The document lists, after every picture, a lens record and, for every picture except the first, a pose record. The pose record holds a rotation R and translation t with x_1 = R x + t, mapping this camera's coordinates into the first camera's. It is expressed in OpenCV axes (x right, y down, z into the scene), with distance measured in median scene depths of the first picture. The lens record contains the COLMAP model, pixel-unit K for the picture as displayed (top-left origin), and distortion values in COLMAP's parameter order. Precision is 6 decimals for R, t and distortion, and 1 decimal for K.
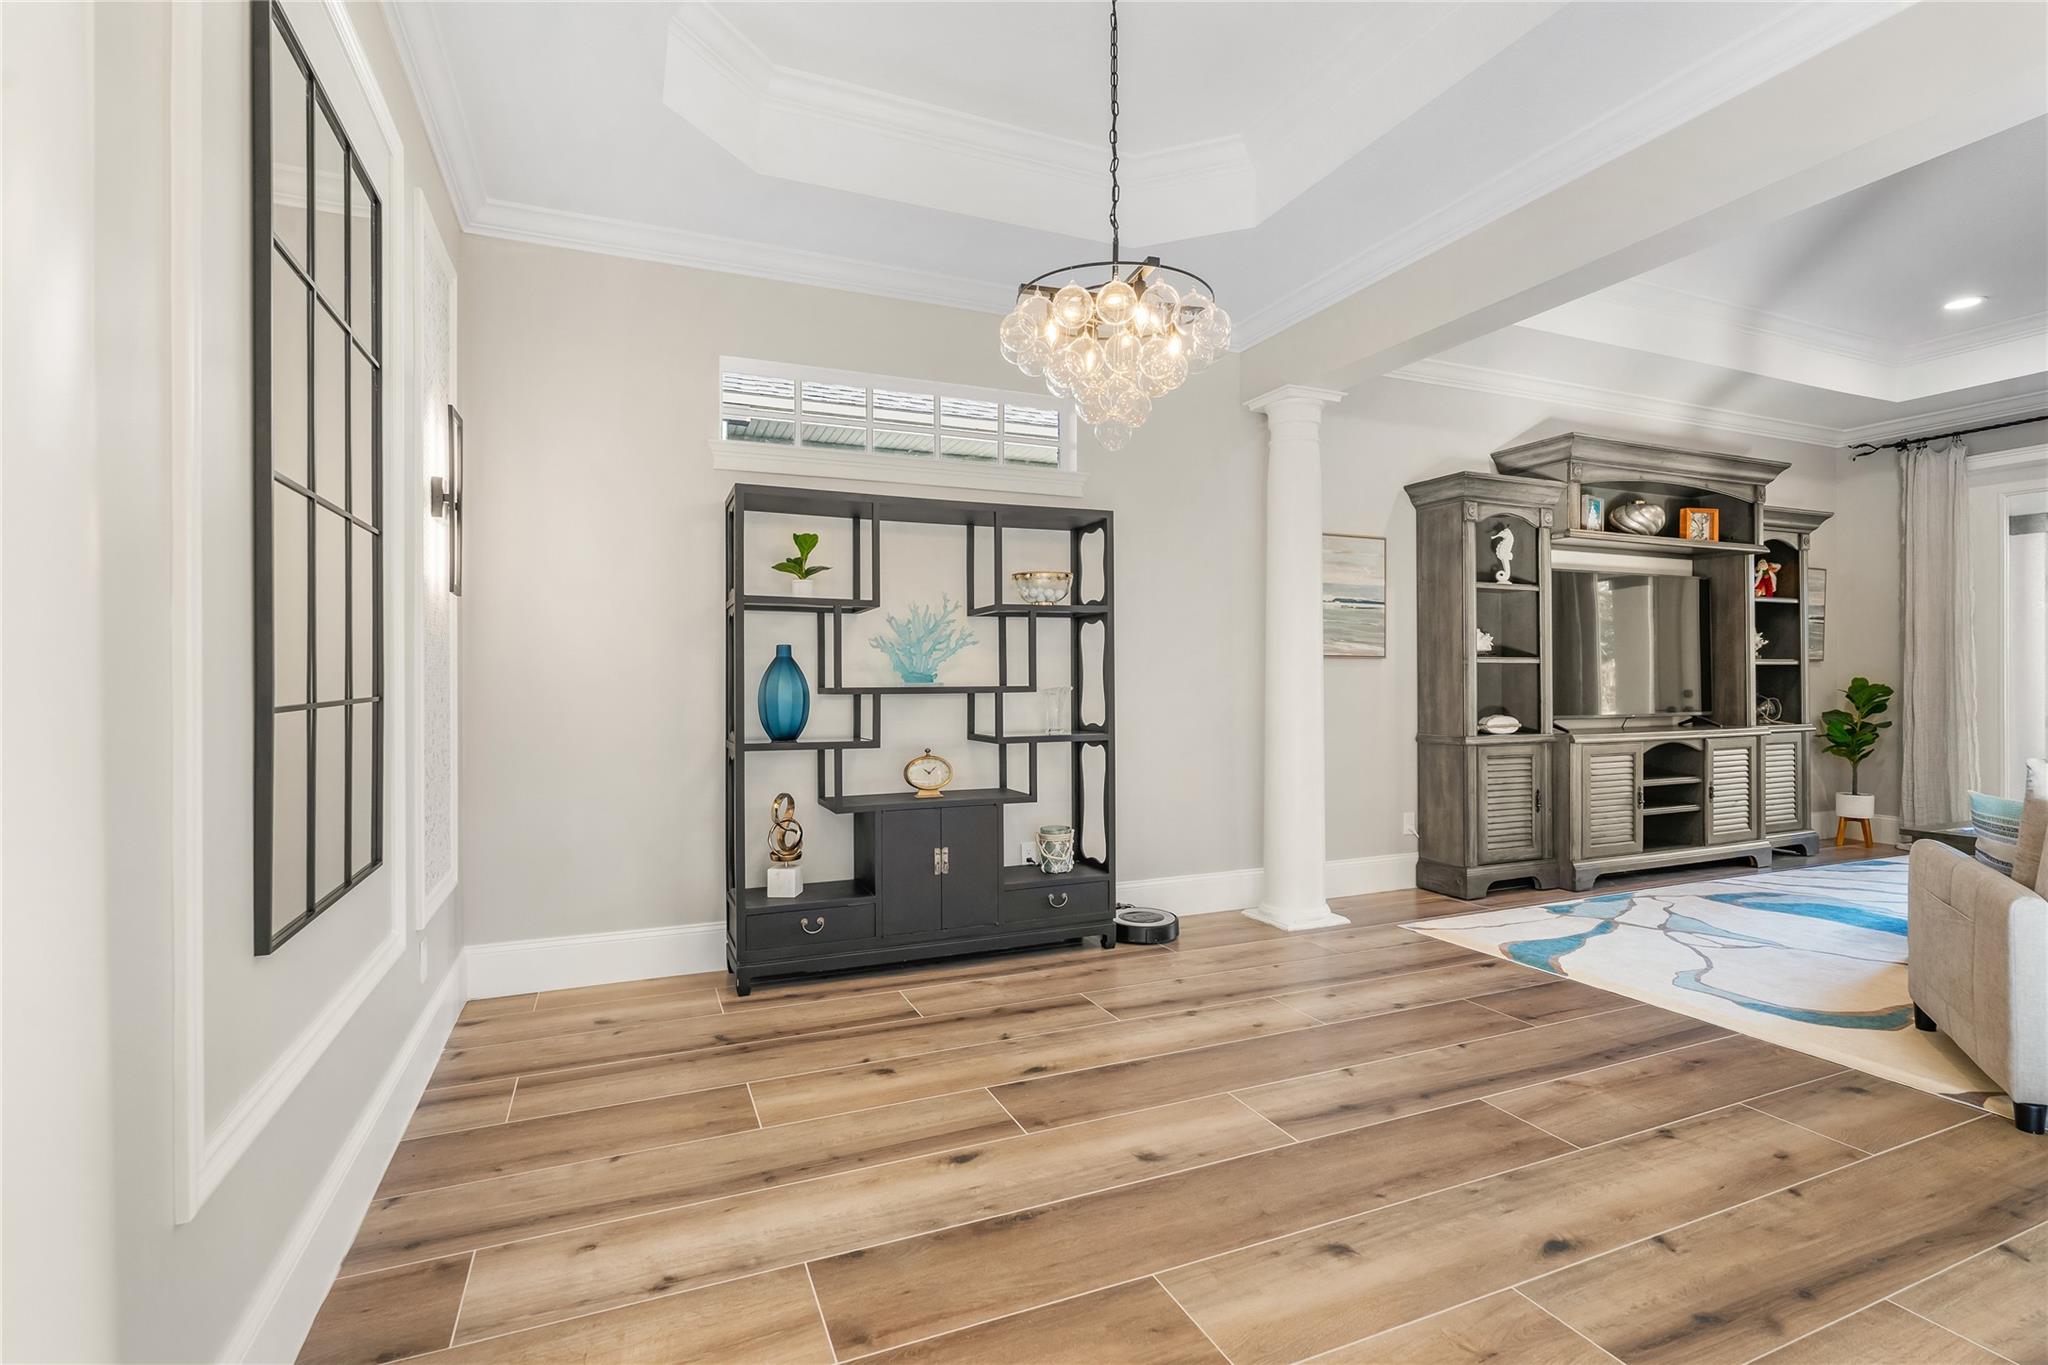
lens RADIAL K [[966.8, 0, 1027.7], [0, 966.8, 668.3], [0, 0, 1]] dist [-0.002769, 0.000407]
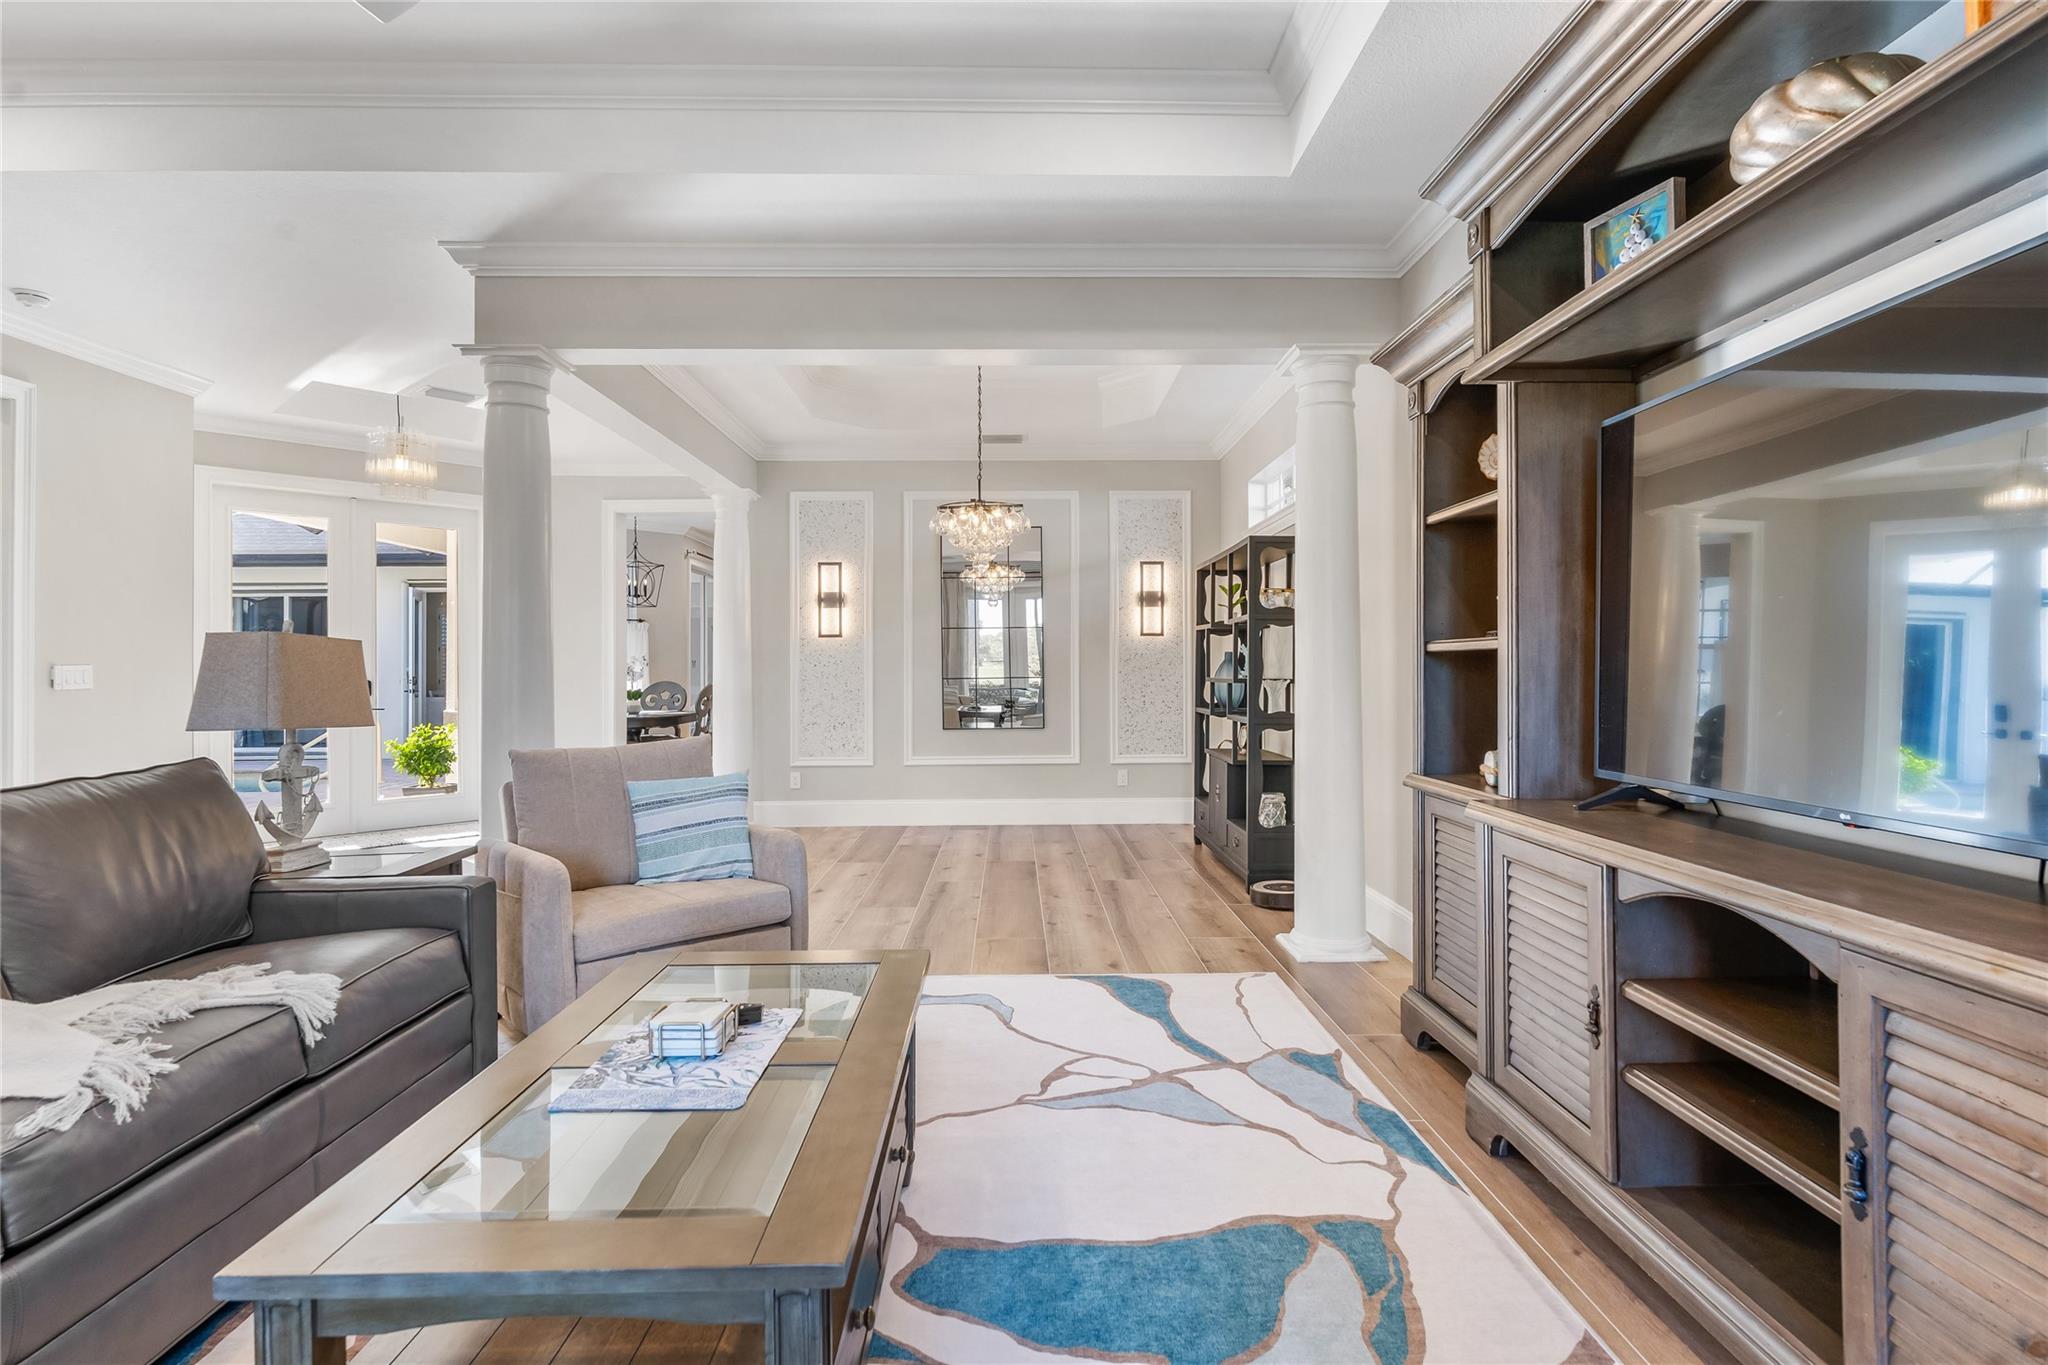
lens RADIAL K [[995.0, 0, 1037.2], [0, 995.0, 674.1], [0, 0, 1]] dist [-0.002202, -0.000737]
pose [[-0.368031, 0.006766, -0.929789, 1.085866], [0.008412, 0.999957, 0.003947, 0.004032], [0.929775, -0.006369, -0.368072, 0.977275]]
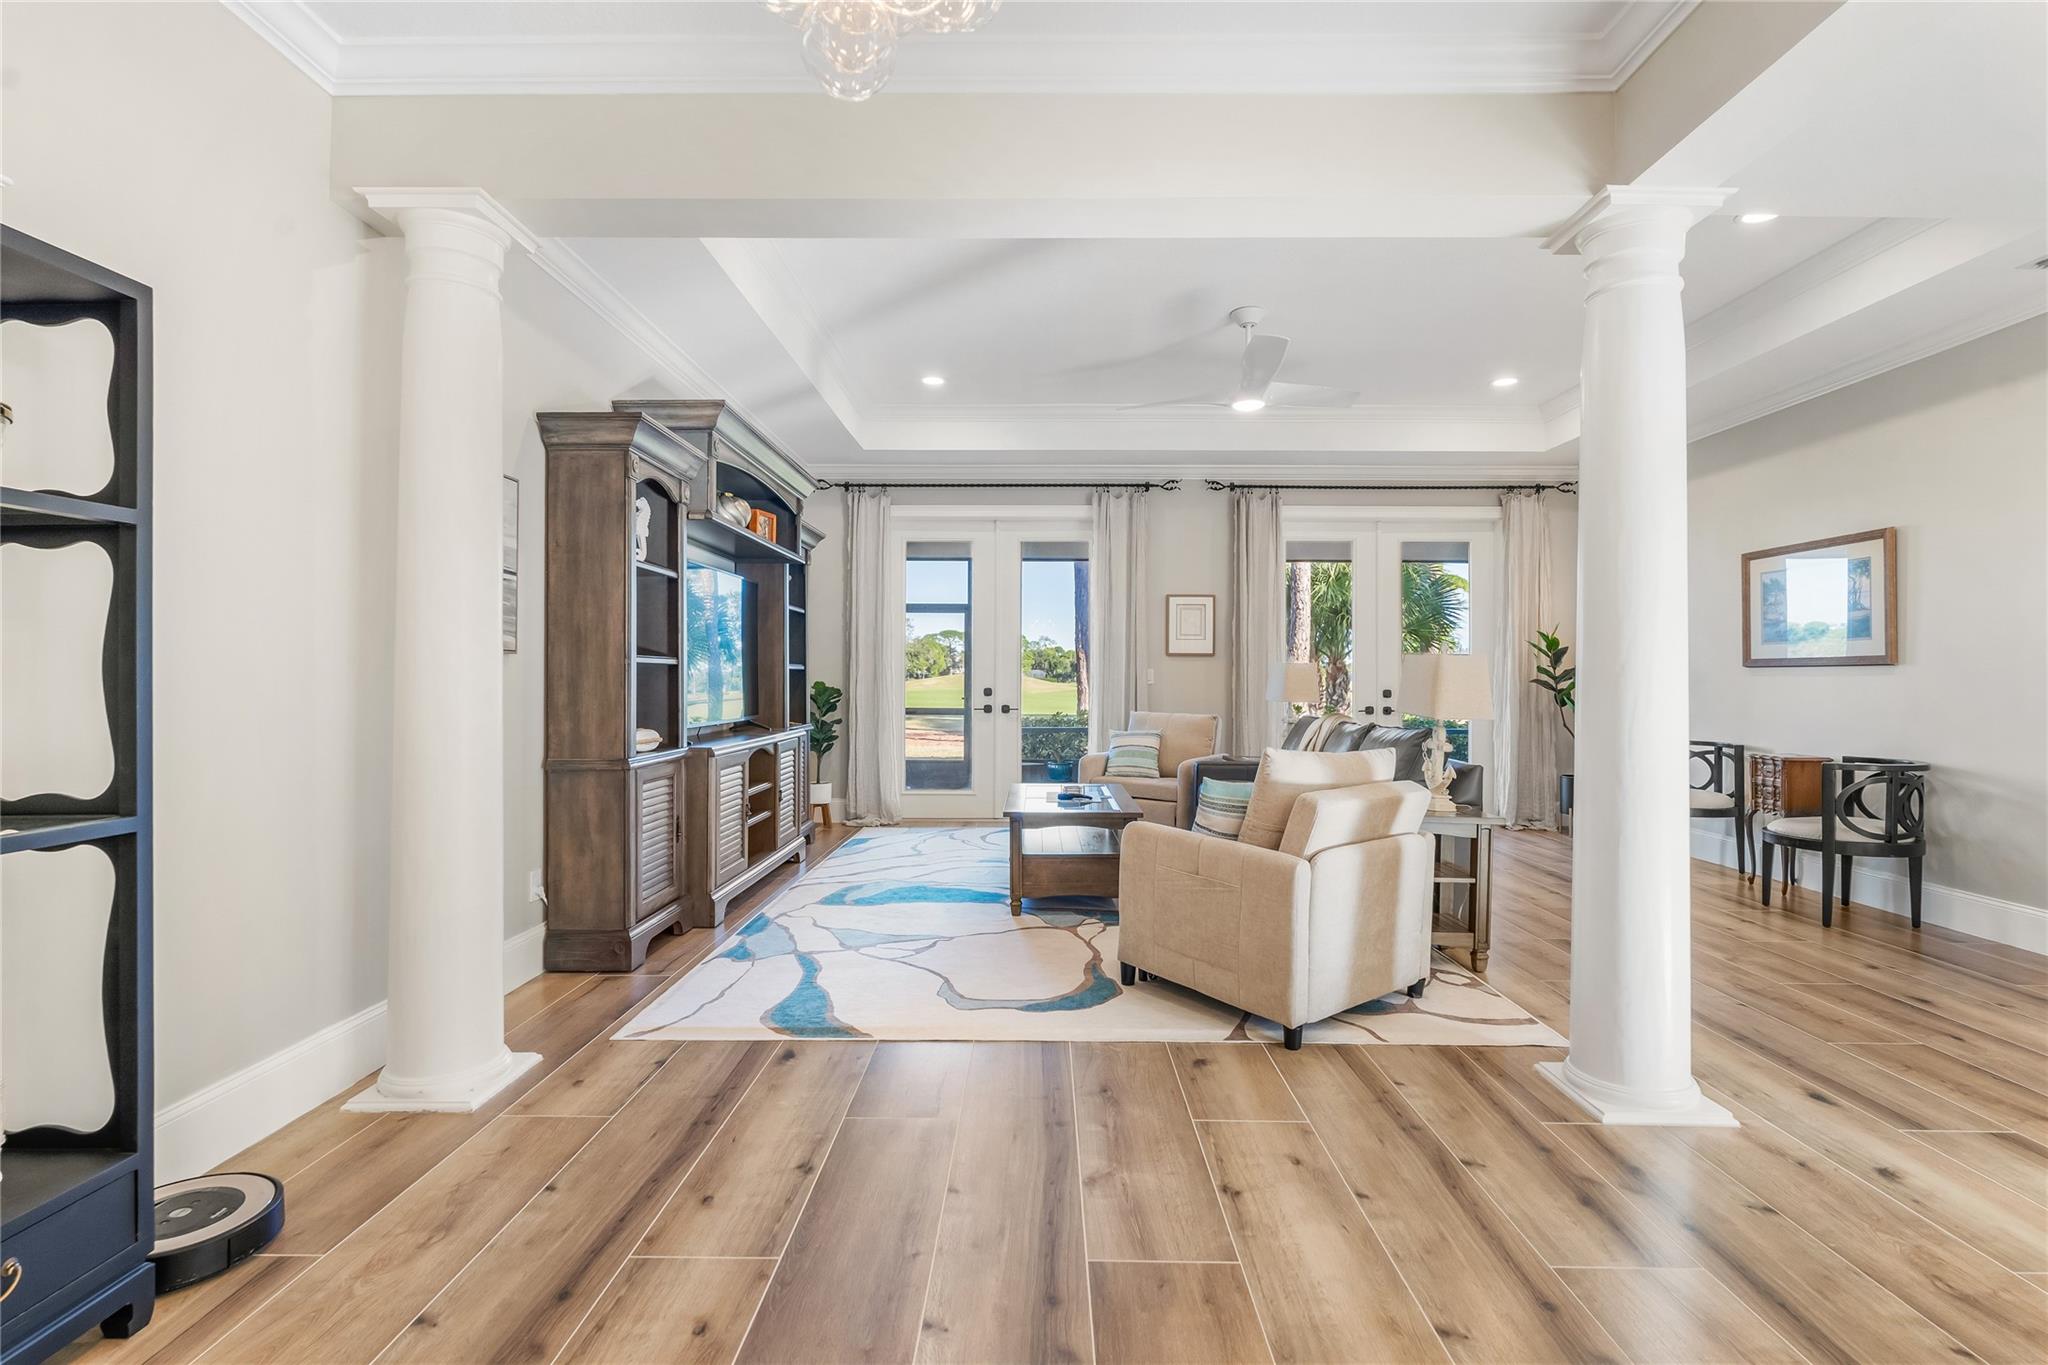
lens RADIAL K [[966.8, 0, 1027.7], [0, 966.8, 671.7], [0, 0, 1]] dist [-0.002769, 0.000407]
pose [[0.407834, 0.009430, 0.913007, -0.113474], [-0.009369, 0.999937, -0.006143, 0.003447], [-0.913008, -0.006049, 0.407897, 0.385542]]
